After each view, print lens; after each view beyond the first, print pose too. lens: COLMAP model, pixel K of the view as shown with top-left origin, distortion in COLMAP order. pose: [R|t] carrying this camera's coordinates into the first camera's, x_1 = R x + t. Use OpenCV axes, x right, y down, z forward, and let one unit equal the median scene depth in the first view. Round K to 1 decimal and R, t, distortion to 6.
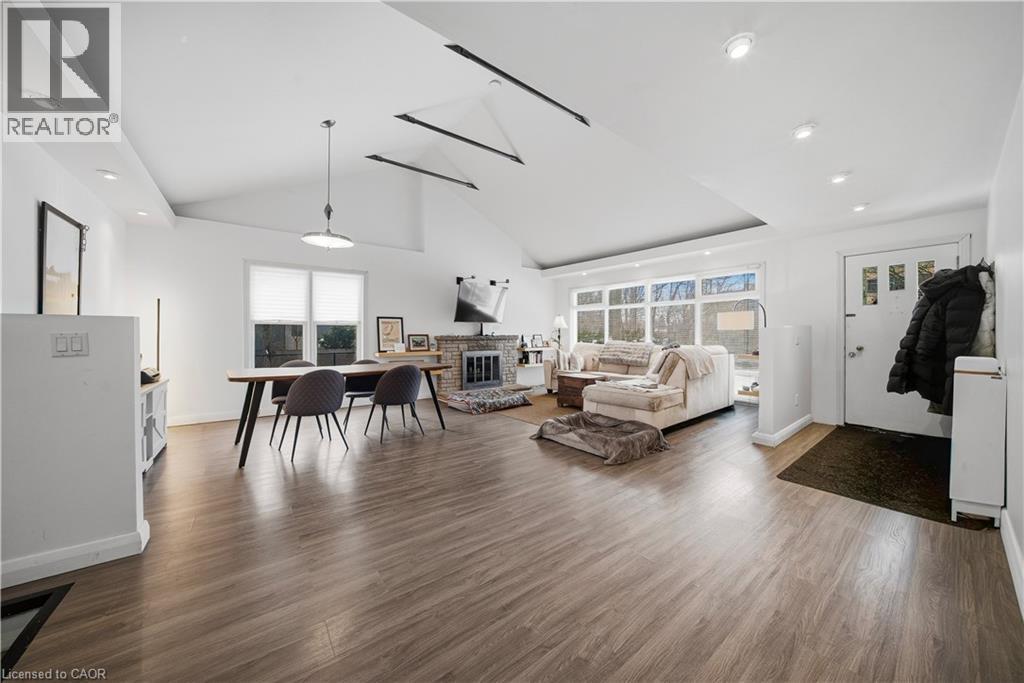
lens RADIAL K [[343.1, 0, 518.0], [0, 343.1, 332.4], [0, 0, 1]] dist [-0.000167, 0.000000]
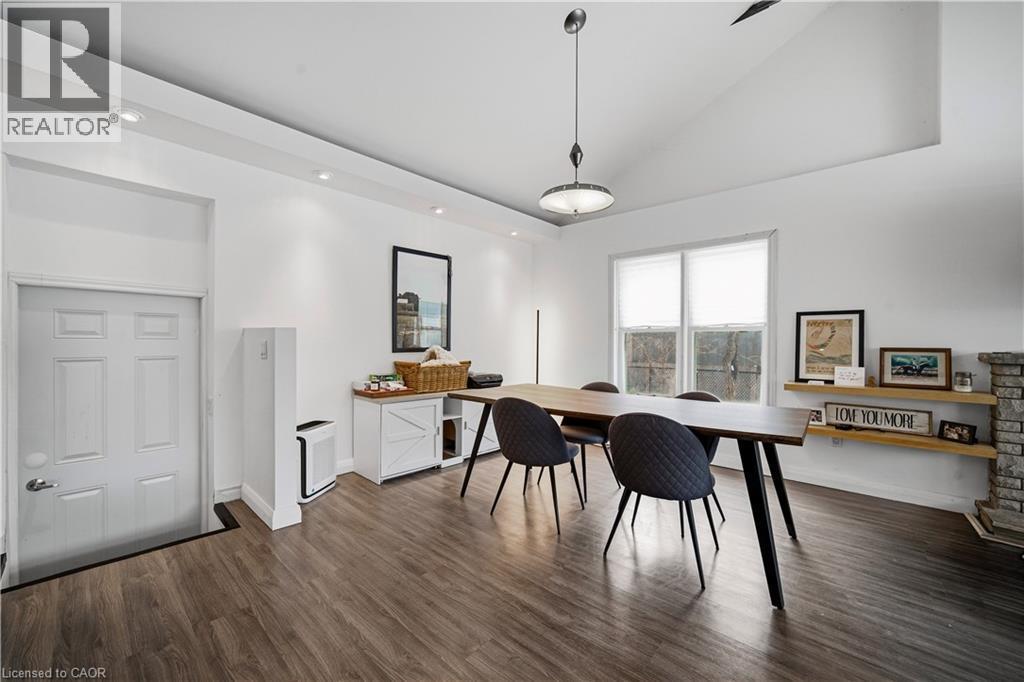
lens RADIAL K [[401.5, 0, 509.6], [0, 401.5, 346.2], [0, 0, 1]] dist [-0.030357, 0.012047]
pose [[0.167973, 0.008262, -0.985757, 0.092243], [-0.003805, 0.999963, 0.007733, 0.002147], [0.985784, 0.002452, 0.167998, 0.404837]]
